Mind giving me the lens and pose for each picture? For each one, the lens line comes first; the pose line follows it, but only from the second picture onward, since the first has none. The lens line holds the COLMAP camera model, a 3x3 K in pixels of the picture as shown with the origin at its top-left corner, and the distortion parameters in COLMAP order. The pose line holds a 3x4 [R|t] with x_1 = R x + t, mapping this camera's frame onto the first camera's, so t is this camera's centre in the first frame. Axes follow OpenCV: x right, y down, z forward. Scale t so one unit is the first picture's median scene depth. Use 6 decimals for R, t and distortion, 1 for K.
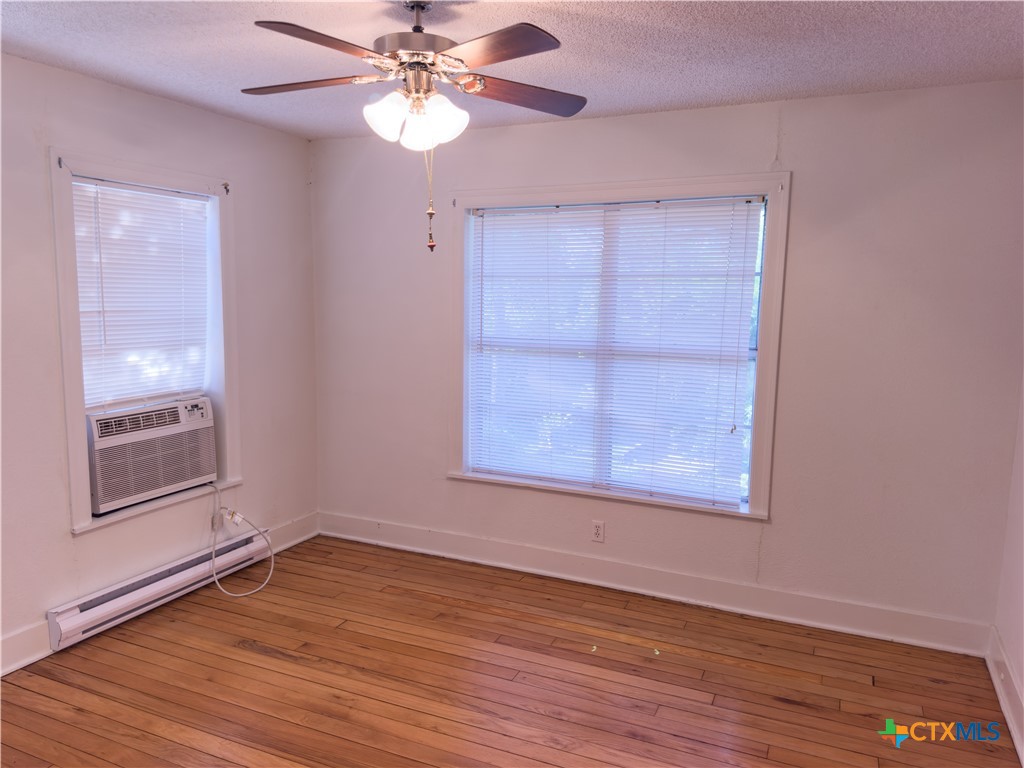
lens RADIAL K [[728.5, 0, 515.7], [0, 728.5, 380.9], [0, 0, 1]] dist [0.118457, -0.190616]
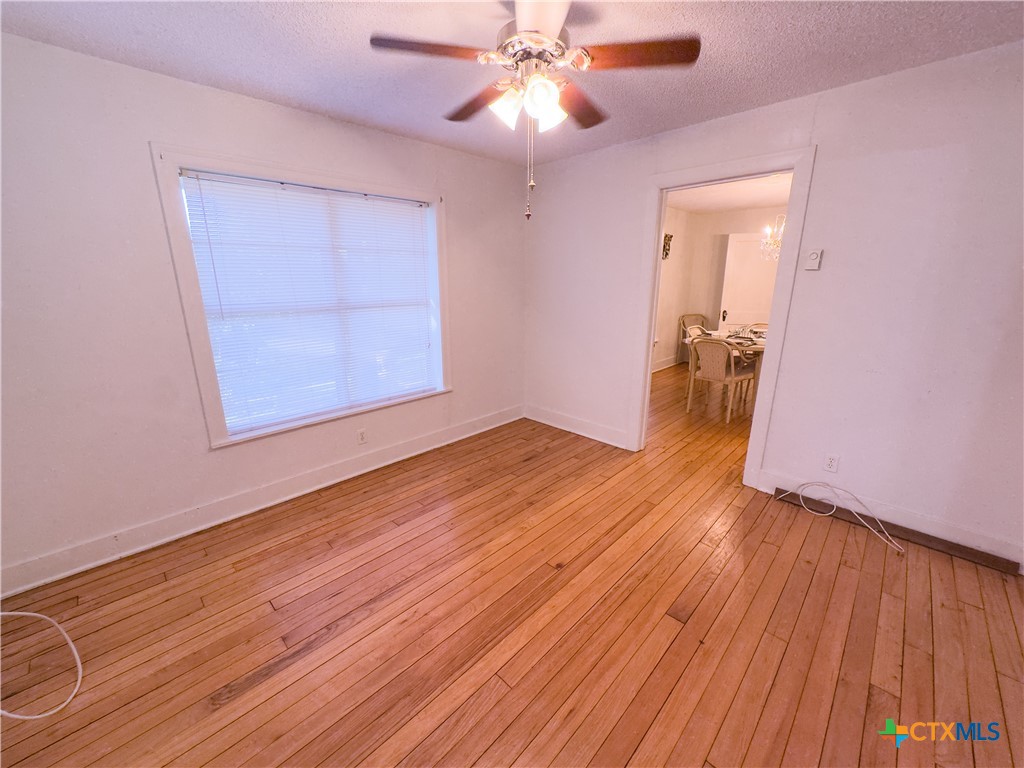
lens RADIAL K [[410.3, 0, 512.0], [0, 410.3, 384.0], [0, 0, 1]] dist [0.000707, 0.000118]
pose [[0.337353, -0.247654, 0.908218, -0.533804], [0.118586, 0.968270, 0.219981, -0.036321], [-0.933879, 0.033490, 0.356017, 0.487035]]
